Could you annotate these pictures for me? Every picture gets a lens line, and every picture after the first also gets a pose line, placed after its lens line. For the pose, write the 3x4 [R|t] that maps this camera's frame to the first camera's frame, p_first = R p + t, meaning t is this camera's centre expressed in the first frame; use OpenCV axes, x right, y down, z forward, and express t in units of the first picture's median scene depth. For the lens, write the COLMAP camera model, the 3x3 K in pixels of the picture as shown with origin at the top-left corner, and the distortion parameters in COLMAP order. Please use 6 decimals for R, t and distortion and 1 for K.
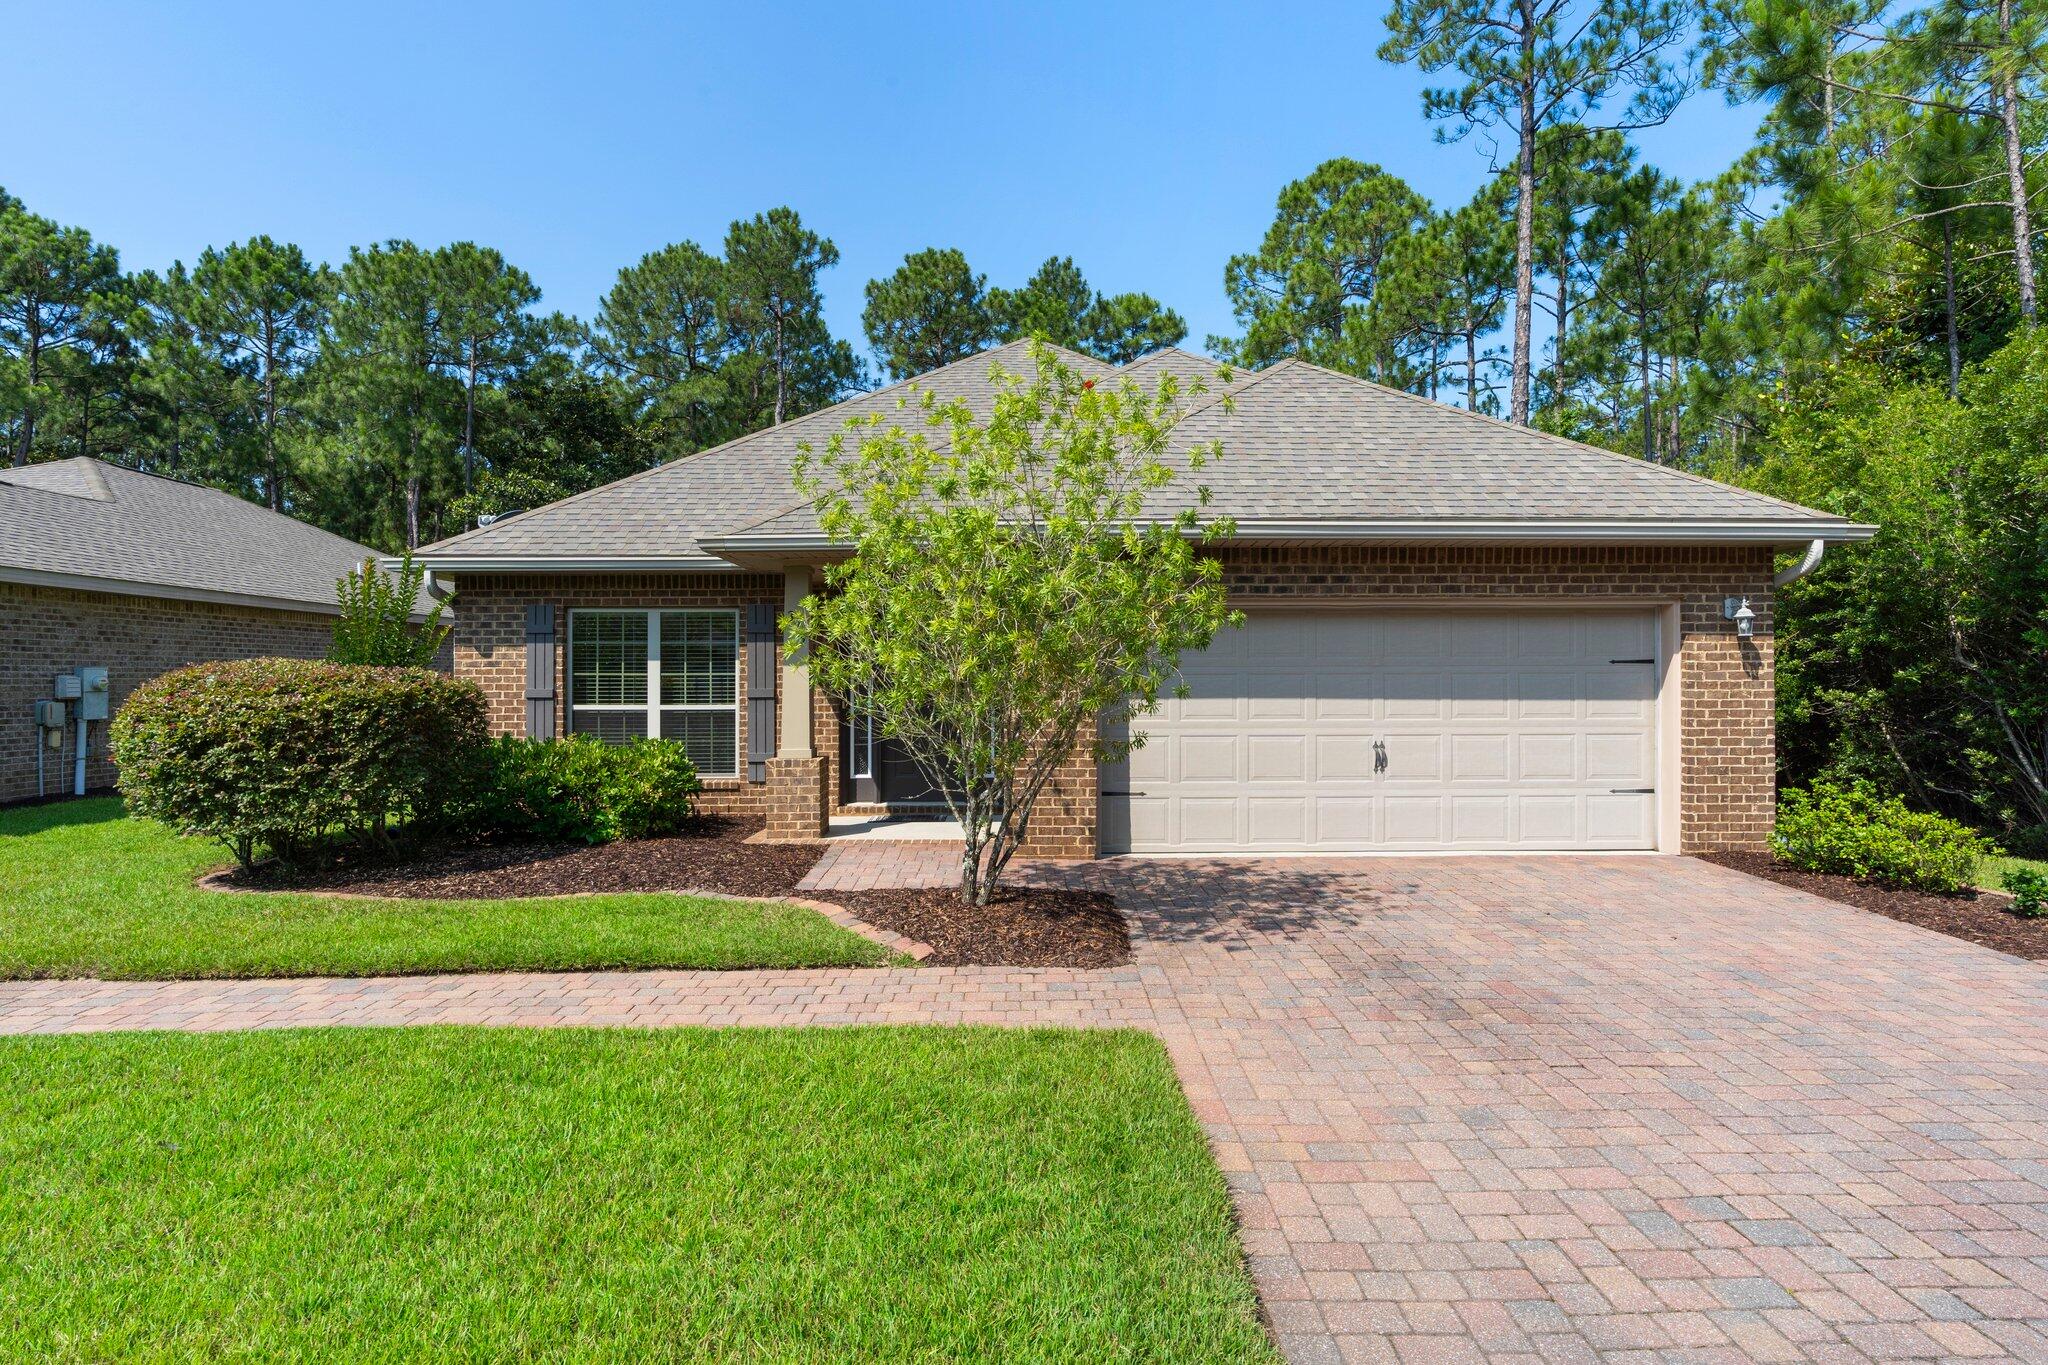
lens RADIAL K [[1065.8, 0, 1022.4], [0, 1065.8, 662.5], [0, 0, 1]] dist [-0.004814, 0.001747]
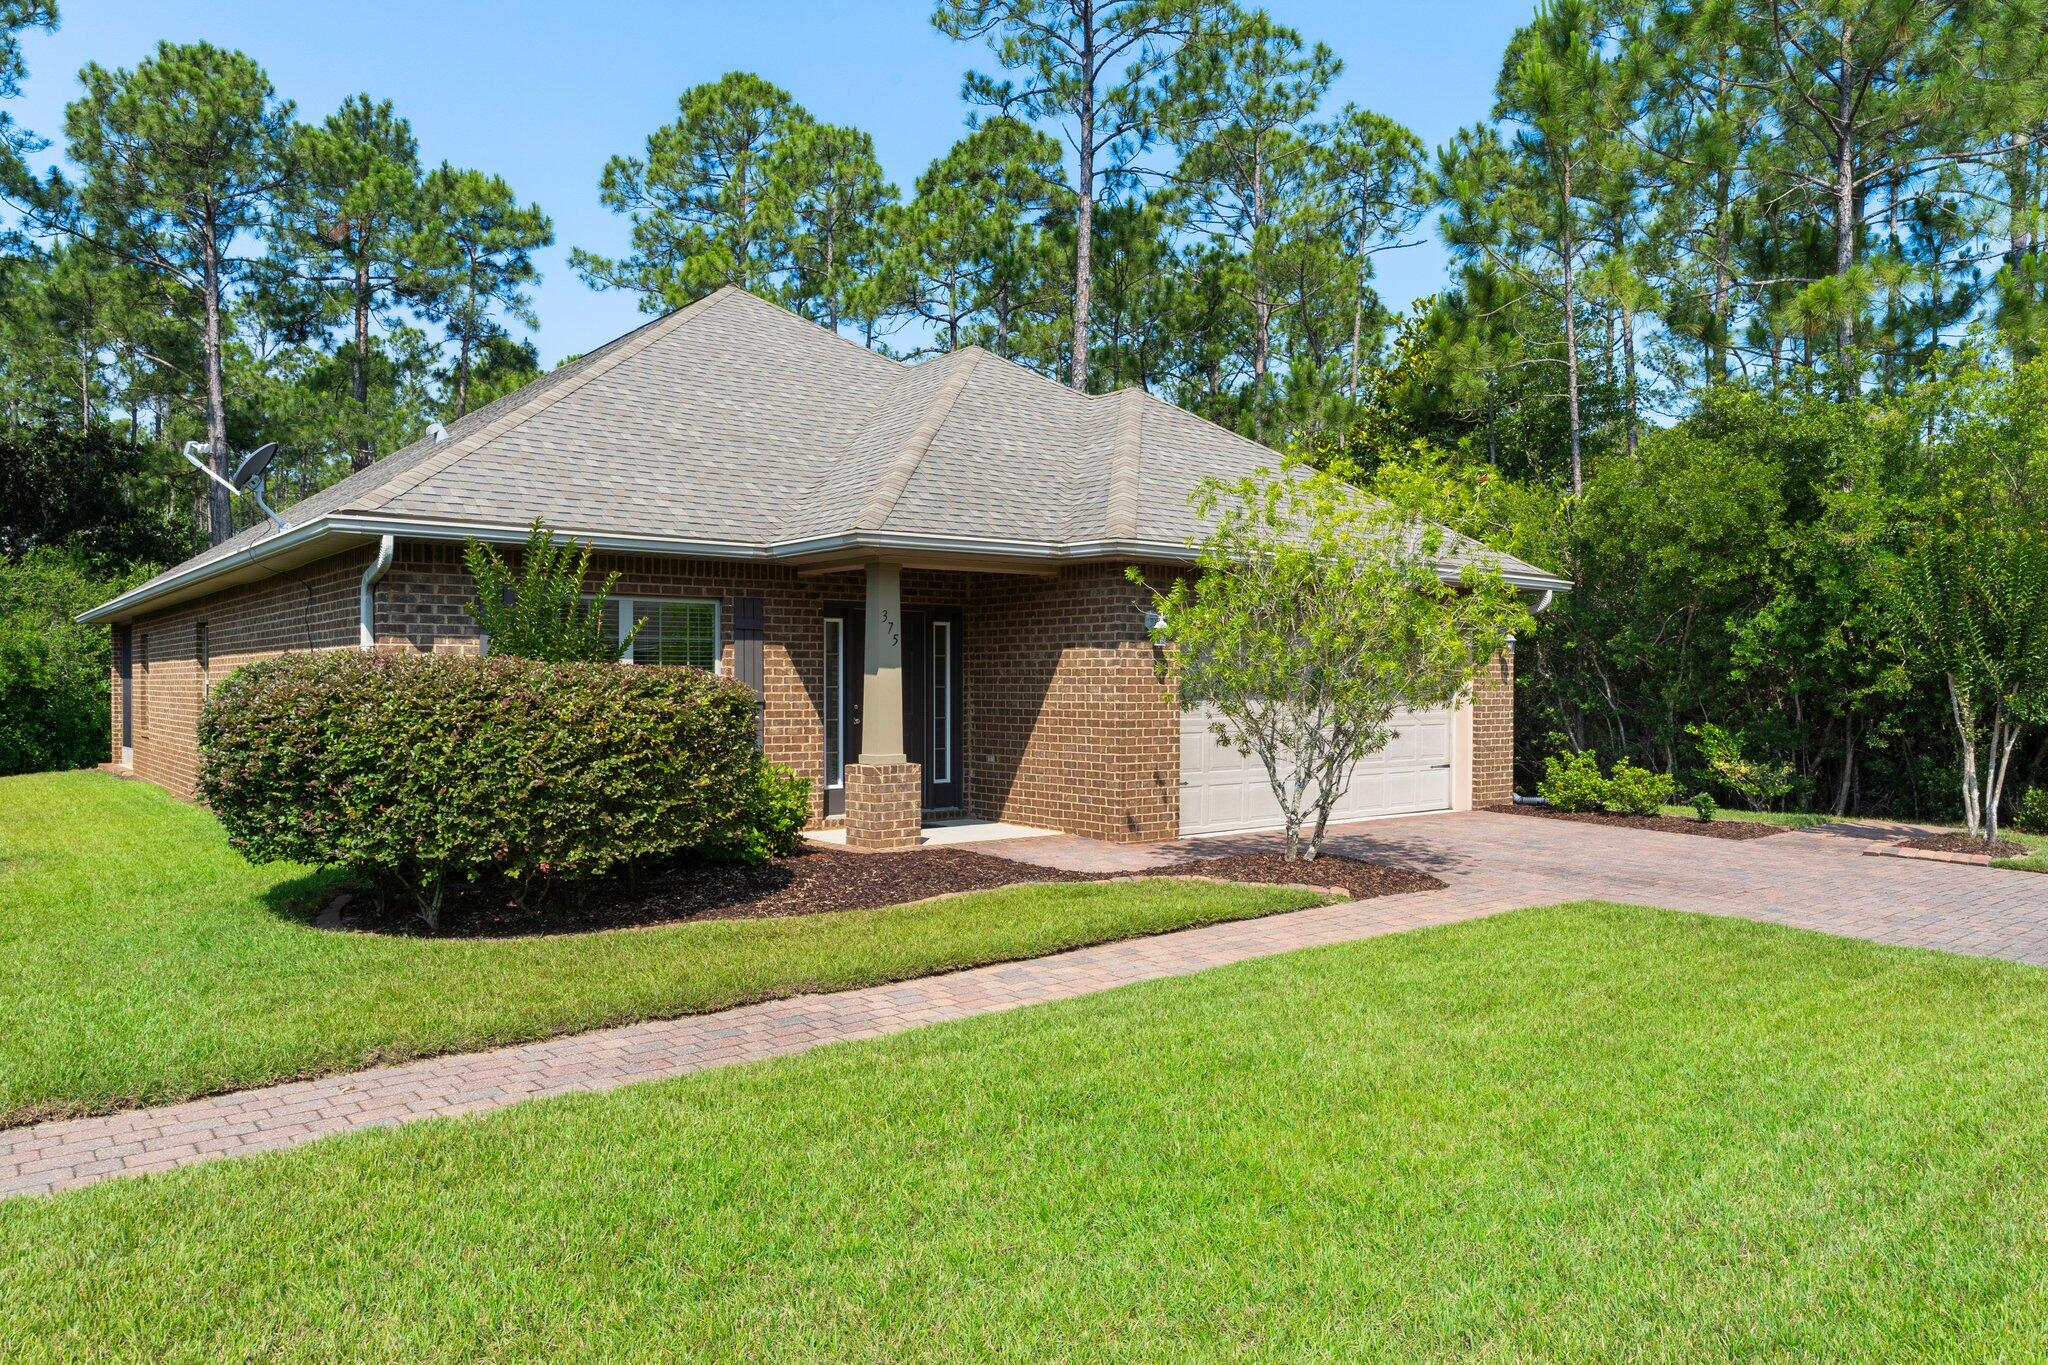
lens RADIAL K [[1393.8, 0, 1023.5], [0, 1393.8, 691.4], [0, 0, 1]] dist [-0.043987, 0.058594]
pose [[0.785844, 0.000248, 0.618425, -0.905149], [-0.011981, 0.999818, 0.014823, 0.004689], [-0.618309, -0.019058, 0.785704, -0.057731]]
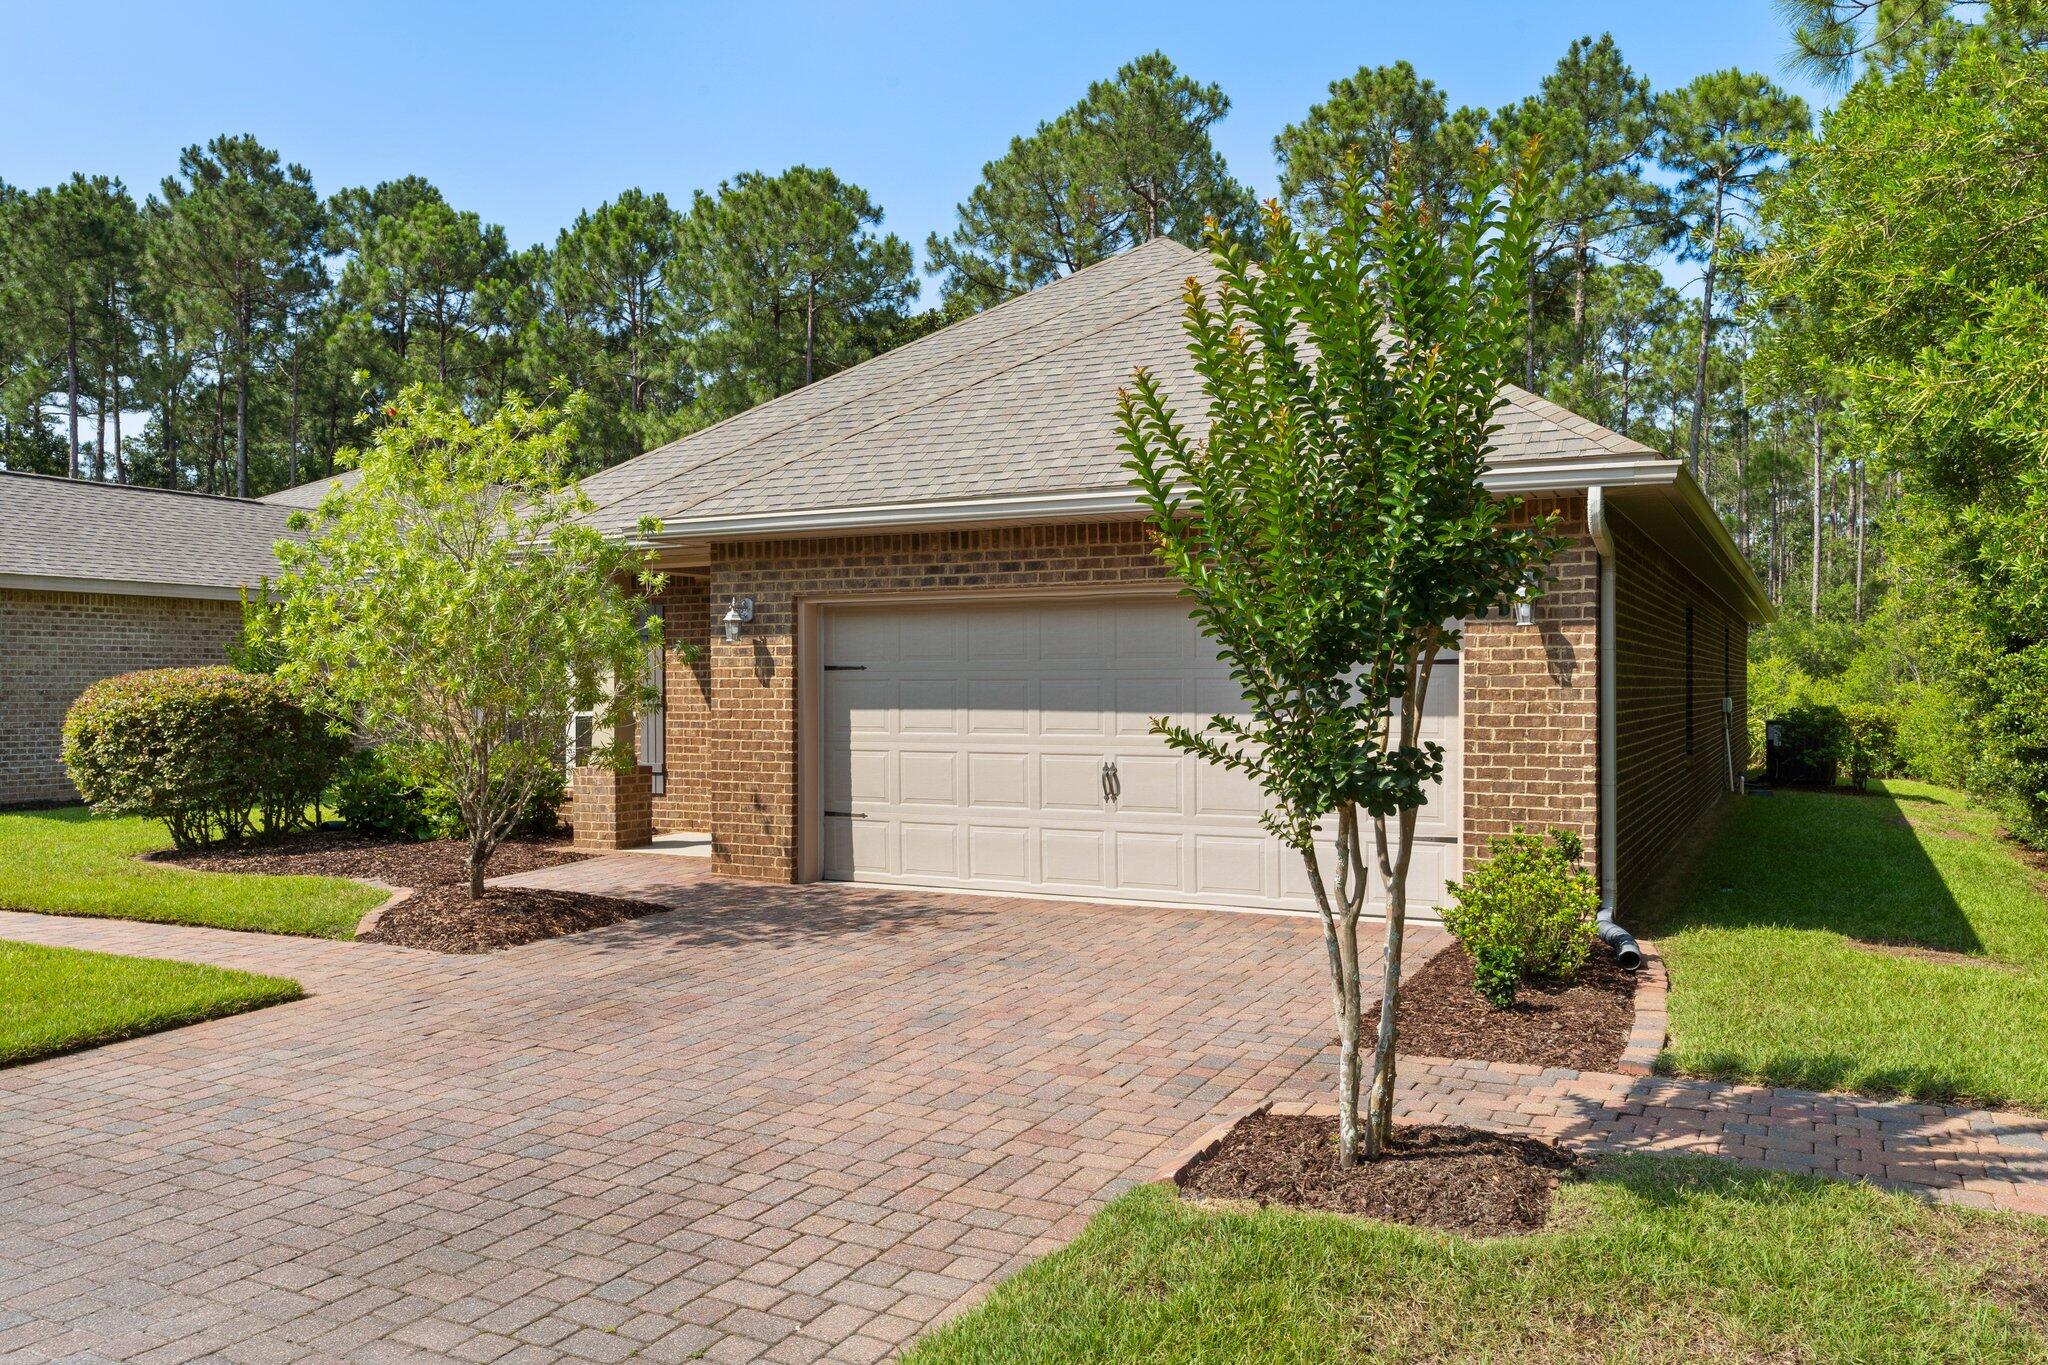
lens RADIAL K [[1561.2, 0, 1017.3], [0, 1561.2, 680.5], [0, 0, 1]] dist [0.005229, 0.002698]
pose [[0.883000, -0.000568, -0.469372, 0.795625], [0.007354, 0.999893, 0.012626, -0.003641], [0.469314, -0.014600, 0.882910, -0.076275]]
